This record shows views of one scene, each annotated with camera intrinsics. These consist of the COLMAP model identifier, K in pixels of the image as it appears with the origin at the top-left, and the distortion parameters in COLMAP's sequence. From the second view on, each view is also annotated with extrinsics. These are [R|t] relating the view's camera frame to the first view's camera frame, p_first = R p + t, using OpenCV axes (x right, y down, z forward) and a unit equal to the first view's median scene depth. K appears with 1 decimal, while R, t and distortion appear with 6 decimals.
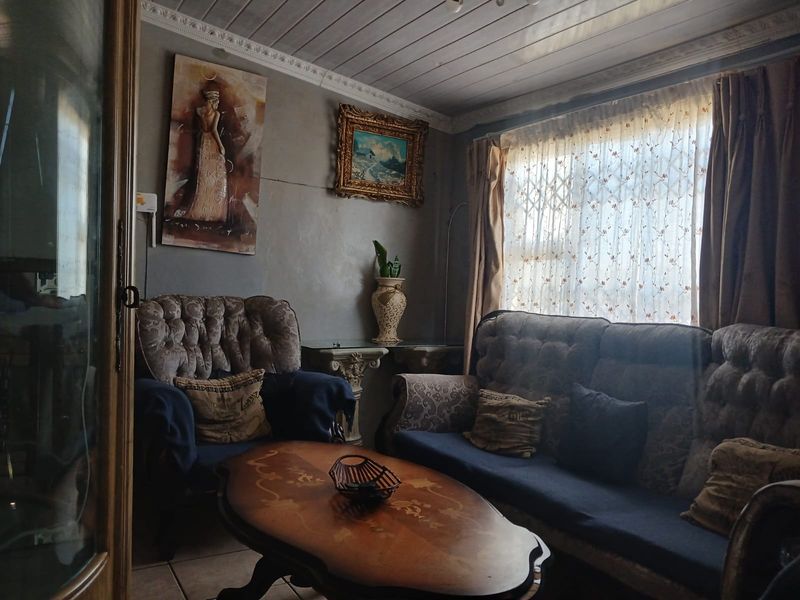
lens RADIAL K [[635.0, 0, 396.5], [0, 635.0, 317.8], [0, 0, 1]] dist [0.064398, -0.114604]
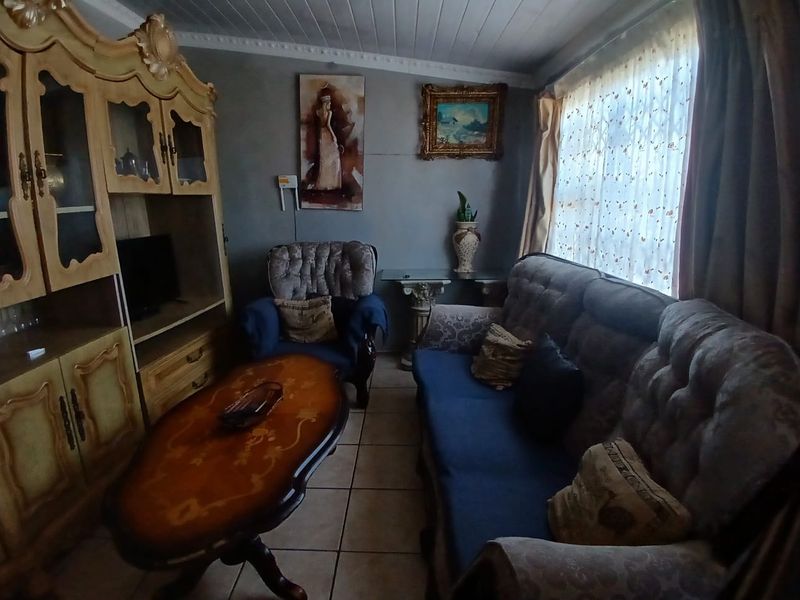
lens RADIAL K [[401.0, 0, 388.3], [0, 401.0, 295.1], [0, 0, 1]] dist [0.049455, -0.080919]
pose [[0.836346, 0.077938, -0.542633, 0.352607], [0.017125, 0.985645, 0.167961, -0.065259], [0.547934, -0.149766, 0.823005, 0.266466]]
